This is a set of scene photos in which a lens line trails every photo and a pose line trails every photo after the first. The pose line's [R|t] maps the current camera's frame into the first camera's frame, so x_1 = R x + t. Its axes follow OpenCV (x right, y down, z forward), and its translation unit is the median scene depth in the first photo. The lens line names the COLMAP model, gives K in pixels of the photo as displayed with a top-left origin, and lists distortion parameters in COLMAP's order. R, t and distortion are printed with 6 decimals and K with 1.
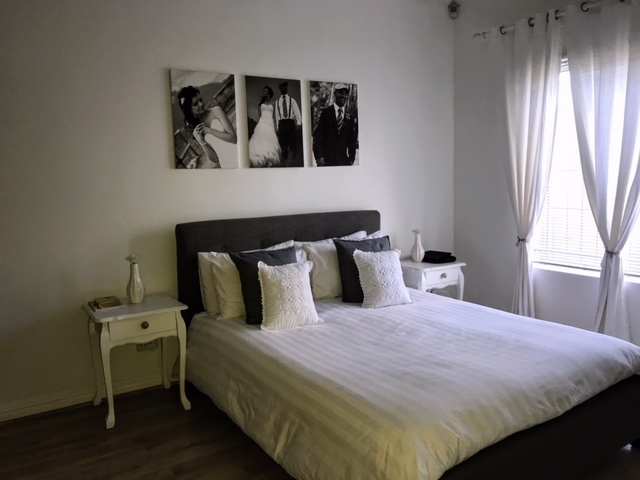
lens RADIAL K [[519.4, 0, 320.0], [0, 519.4, 240.0], [0, 0, 1]] dist [0.071435, -0.070078]
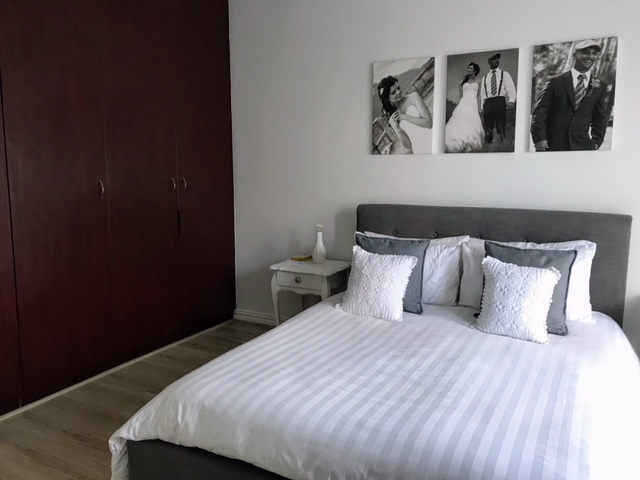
lens RADIAL K [[519.4, 0, 320.0], [0, 519.4, 240.0], [0, 0, 1]] dist [0.071435, -0.070078]
pose [[0.499659, 0.153524, -0.852509, 0.582094], [-0.117160, 0.987103, 0.109095, -0.059575], [0.858263, 0.045370, 0.511201, 0.321975]]
